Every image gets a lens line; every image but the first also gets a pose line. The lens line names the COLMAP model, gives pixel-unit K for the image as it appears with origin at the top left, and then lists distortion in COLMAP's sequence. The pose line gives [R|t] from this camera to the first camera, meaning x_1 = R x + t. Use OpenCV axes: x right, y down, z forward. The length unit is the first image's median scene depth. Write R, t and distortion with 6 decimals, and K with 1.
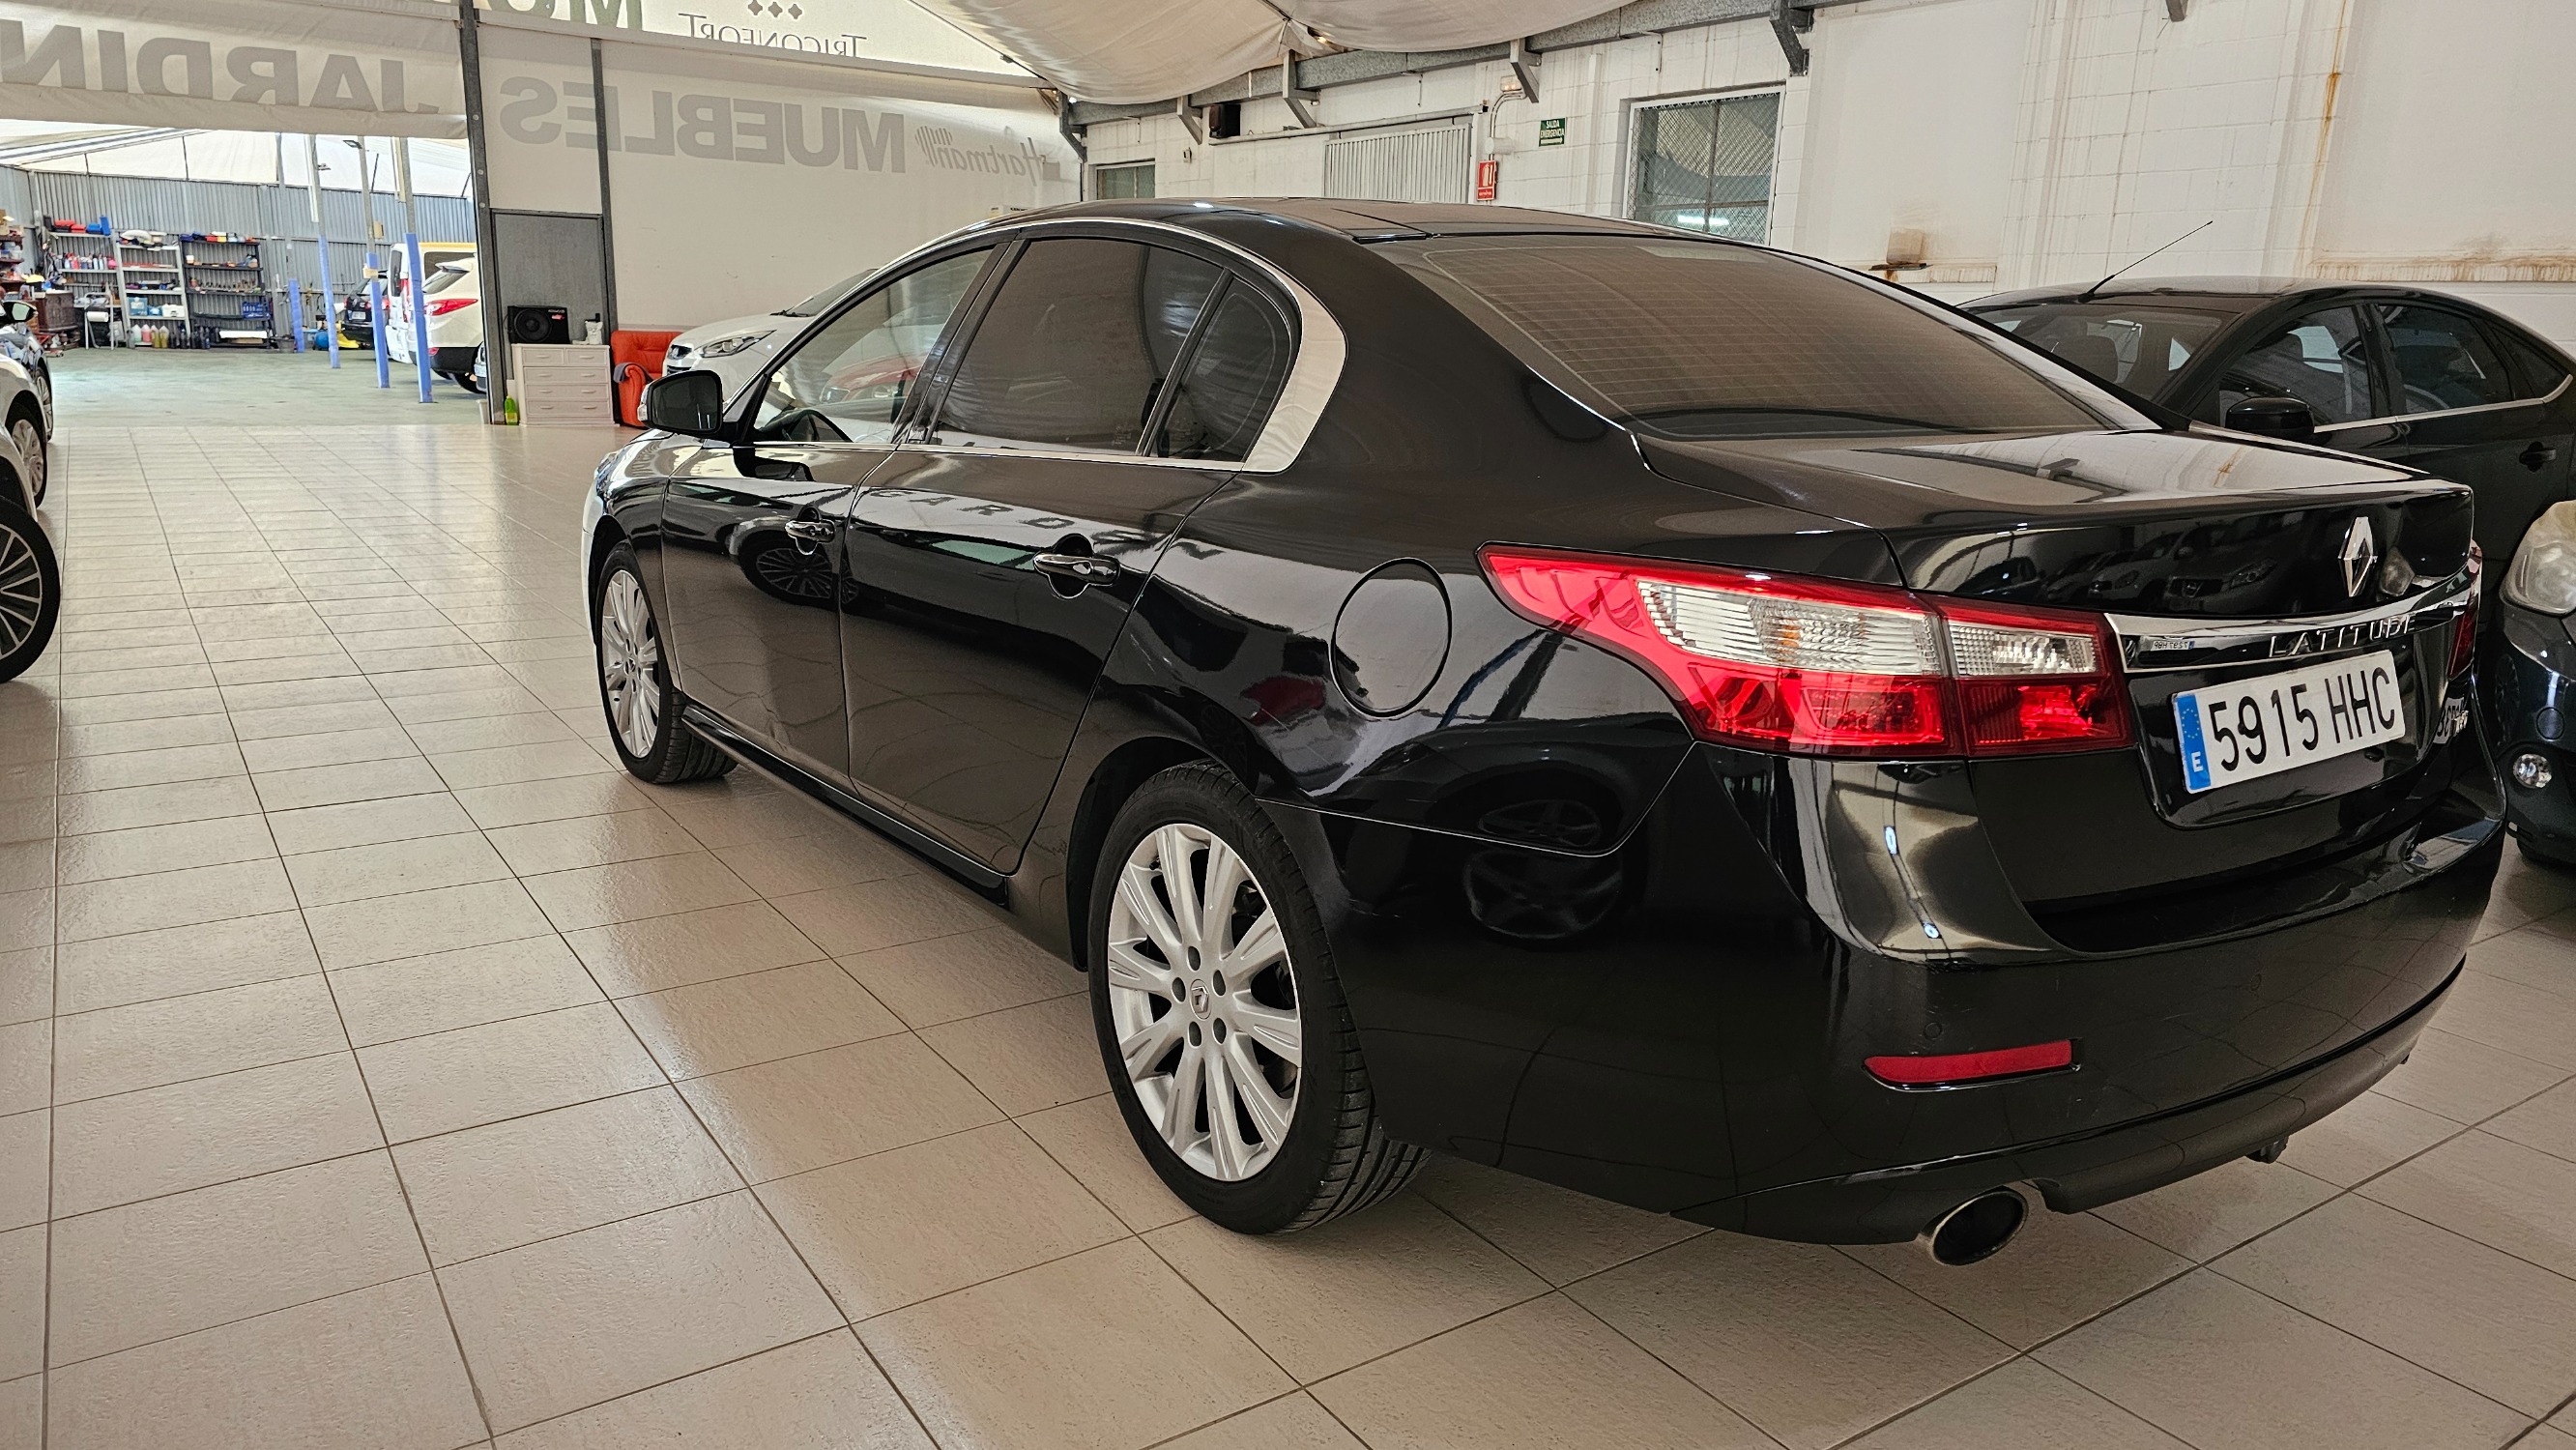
lens RADIAL K [[1701.7, 0, 1282.6], [0, 1701.7, 709.7], [0, 0, 1]] dist [0.063376, -0.055209]
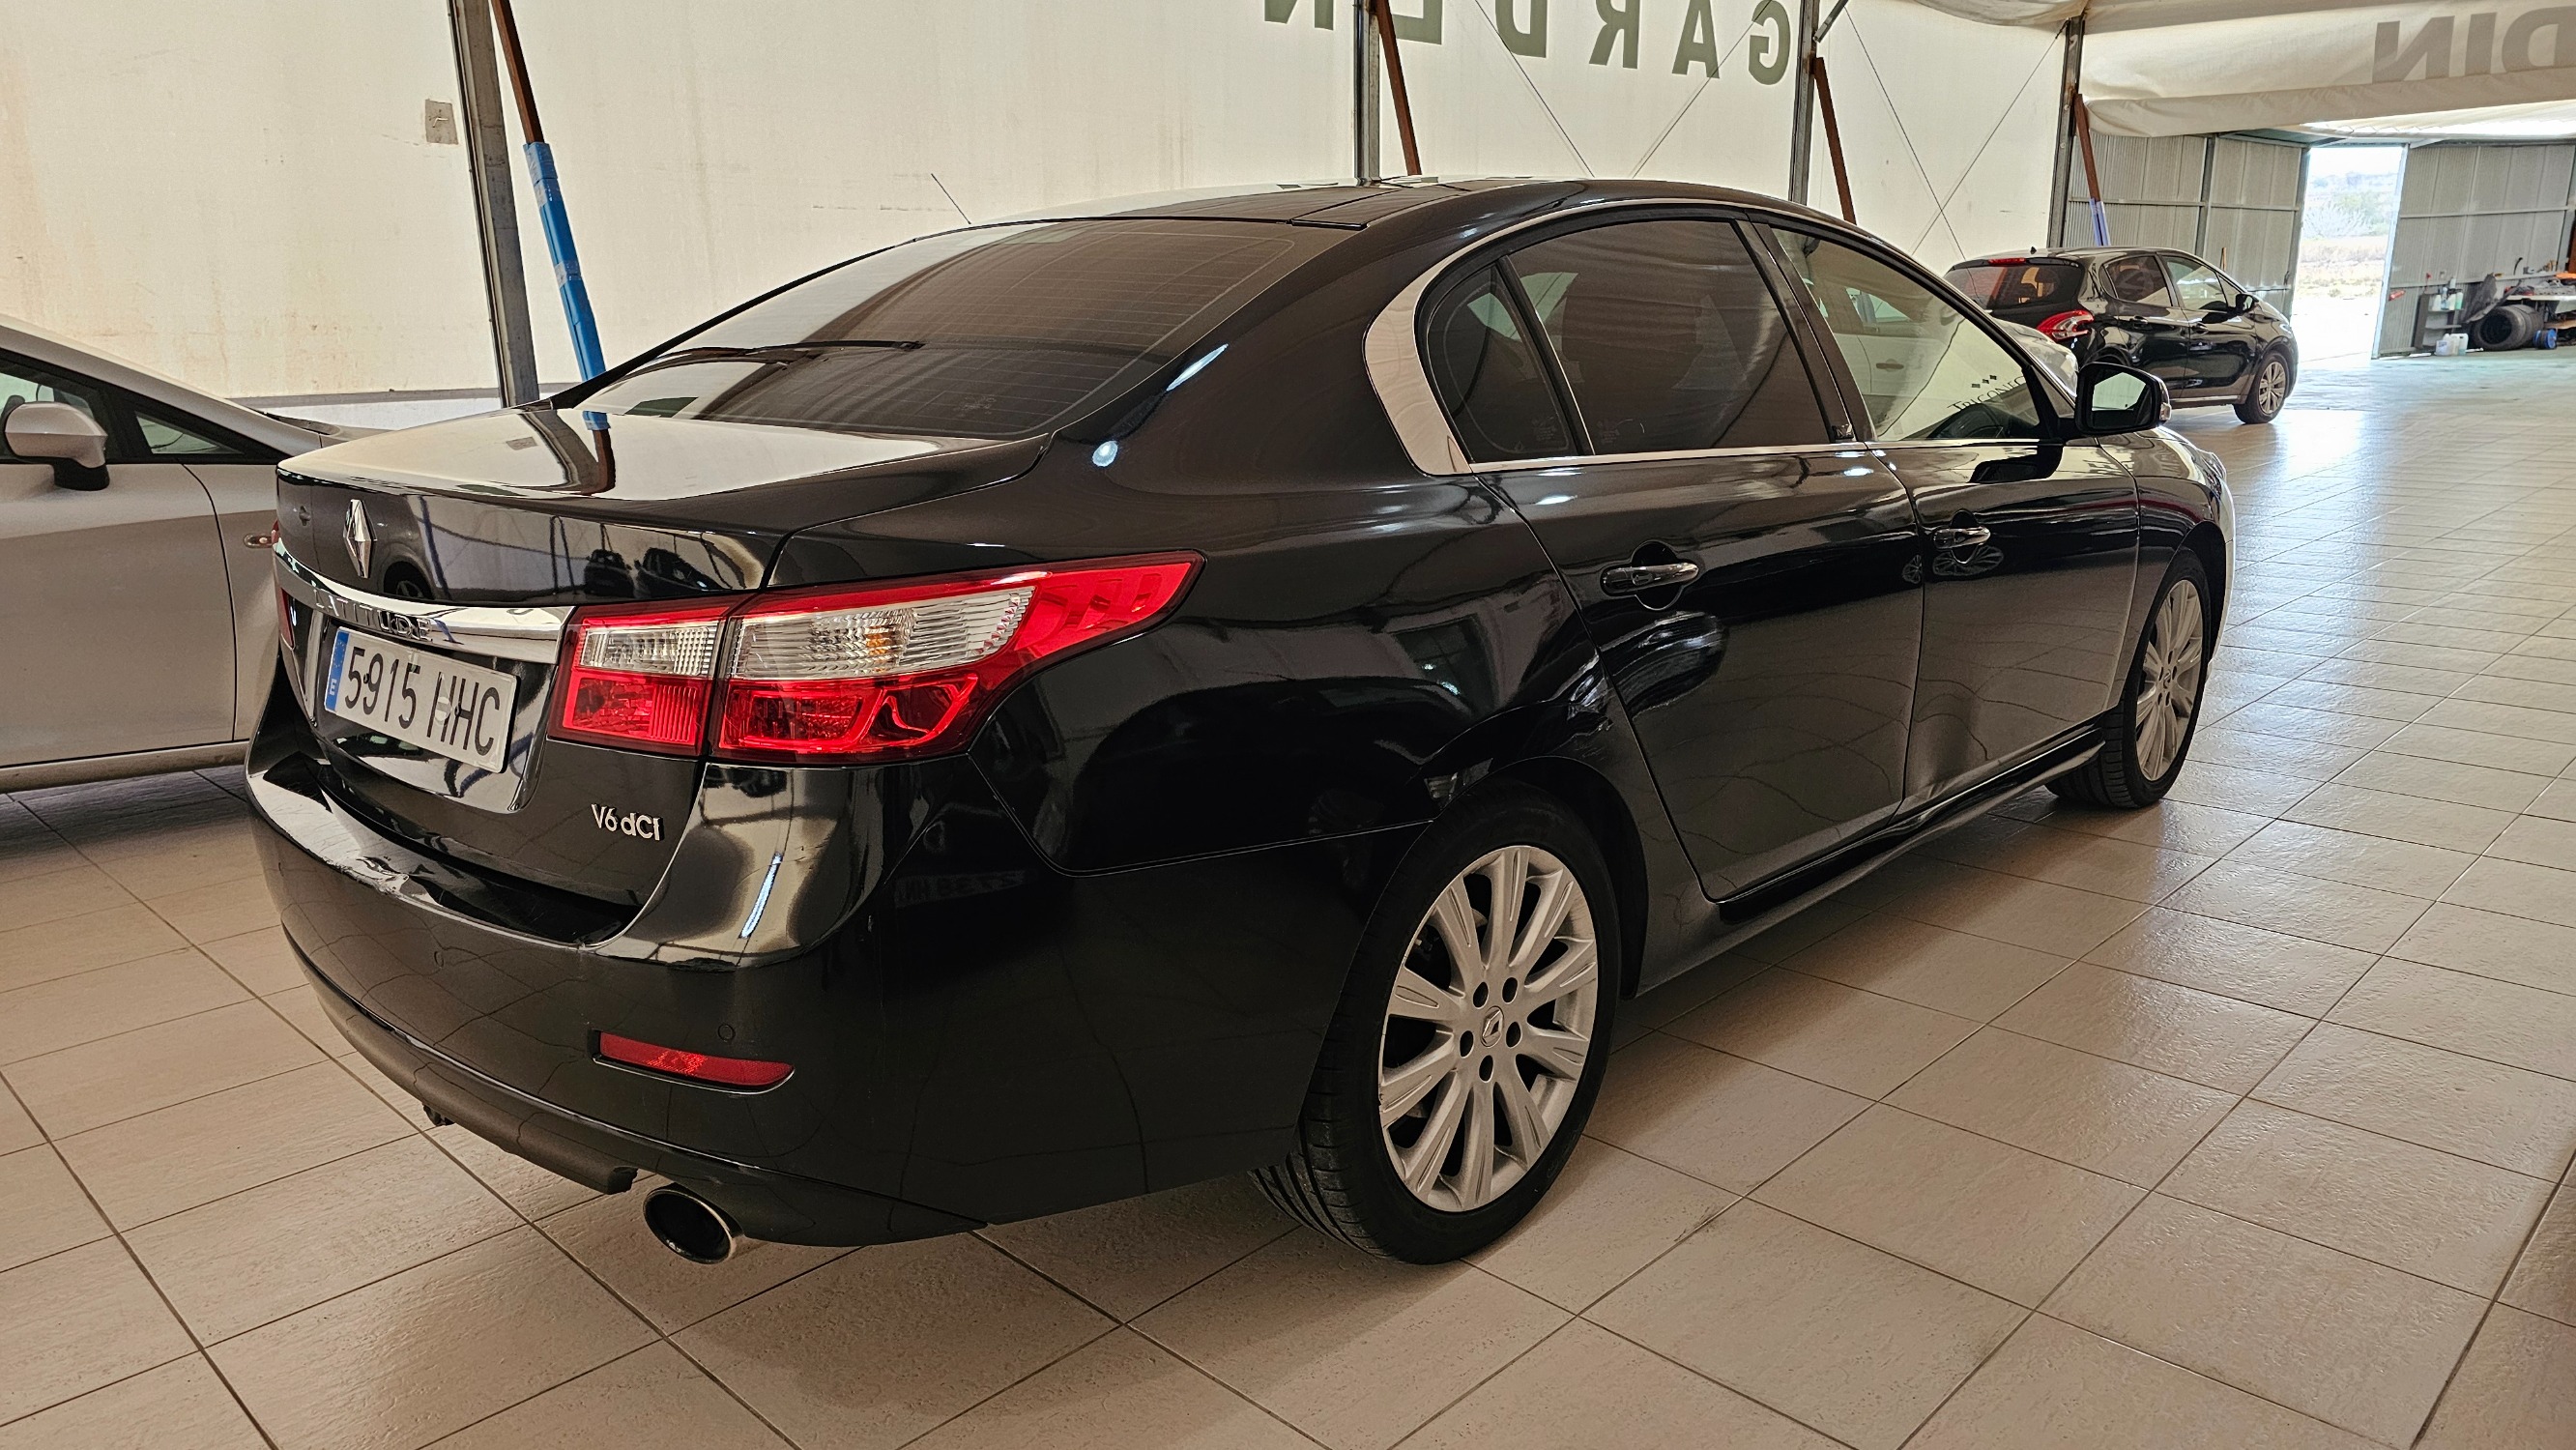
lens RADIAL K [[1758.3, 0, 1288.0], [0, 1758.3, 725.0], [0, 0, 1]] dist [0.003371, -0.004639]
pose [[0.196935, 0.202773, -0.959218, 0.208043], [-0.188967, 0.967884, 0.165808, -0.030716], [0.962033, 0.148607, 0.228928, 0.151040]]
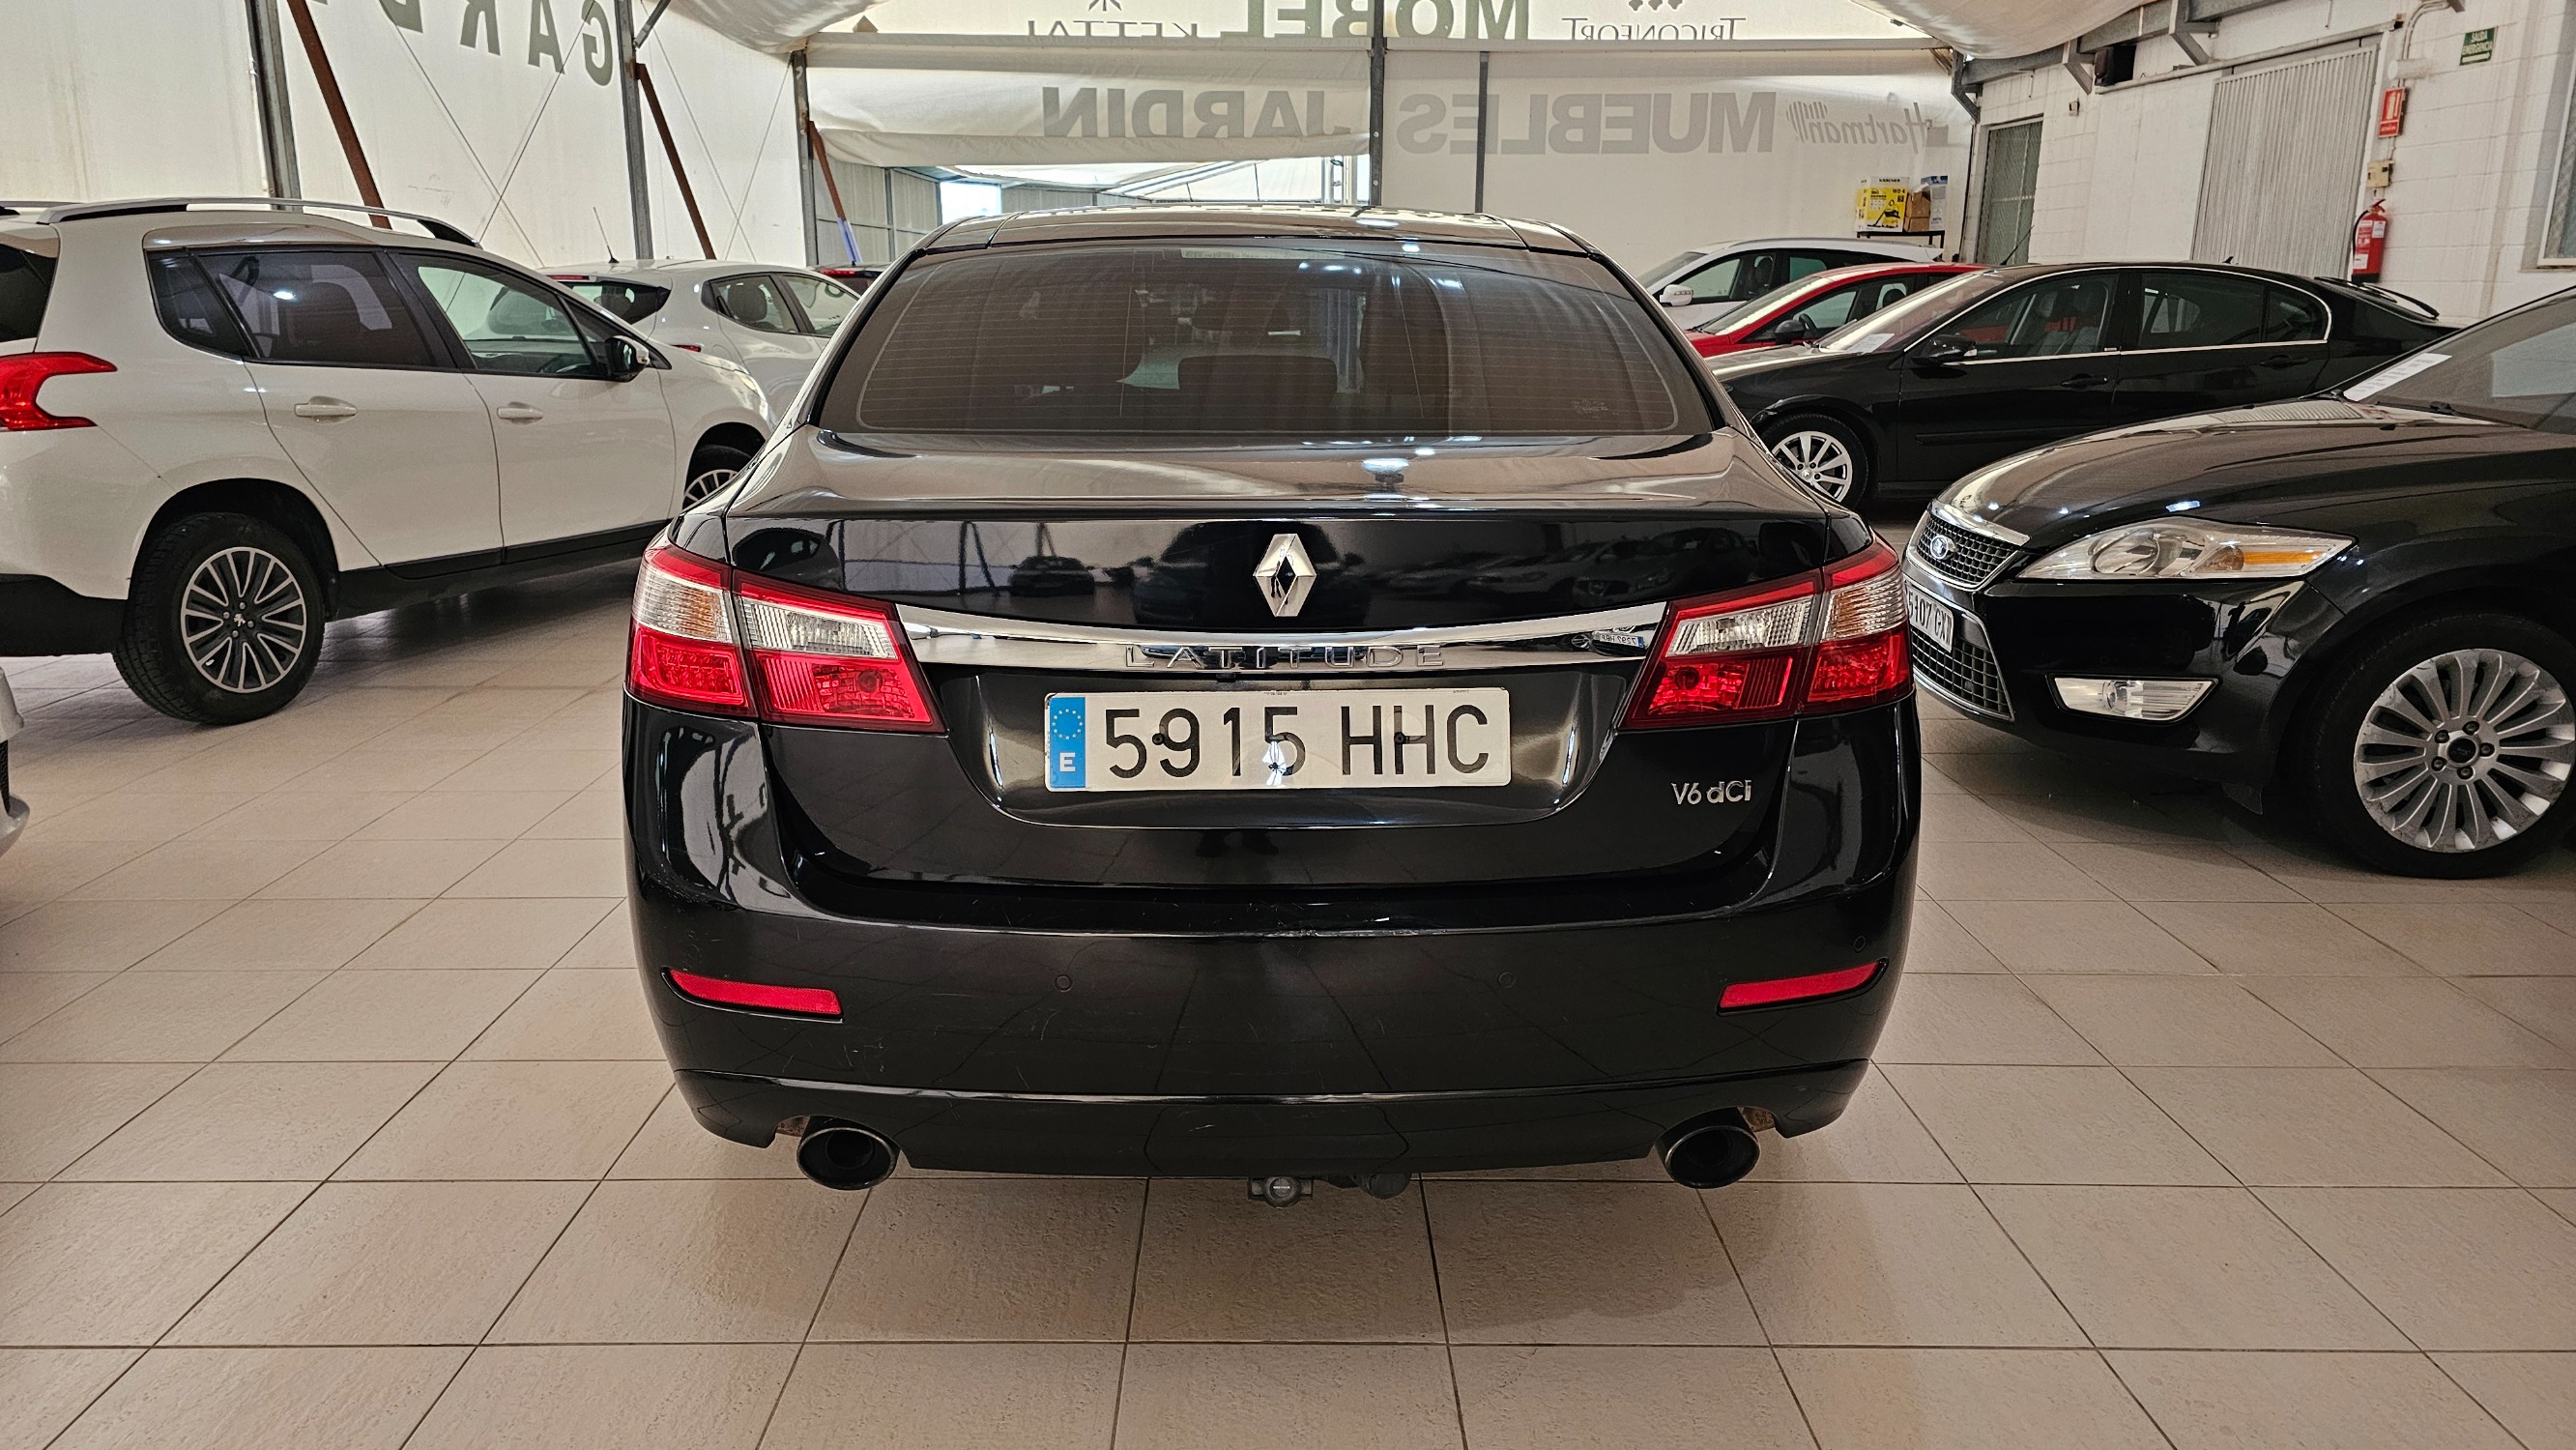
lens RADIAL K [[1701.7, 0, 1282.6], [0, 1701.7, 709.7], [0, 0, 1]] dist [0.063376, -0.055209]
pose [[0.832272, 0.109169, -0.543512, 0.134504], [-0.102736, 0.993809, 0.042298, -0.006456], [0.544764, 0.020635, 0.838335, 0.024215]]
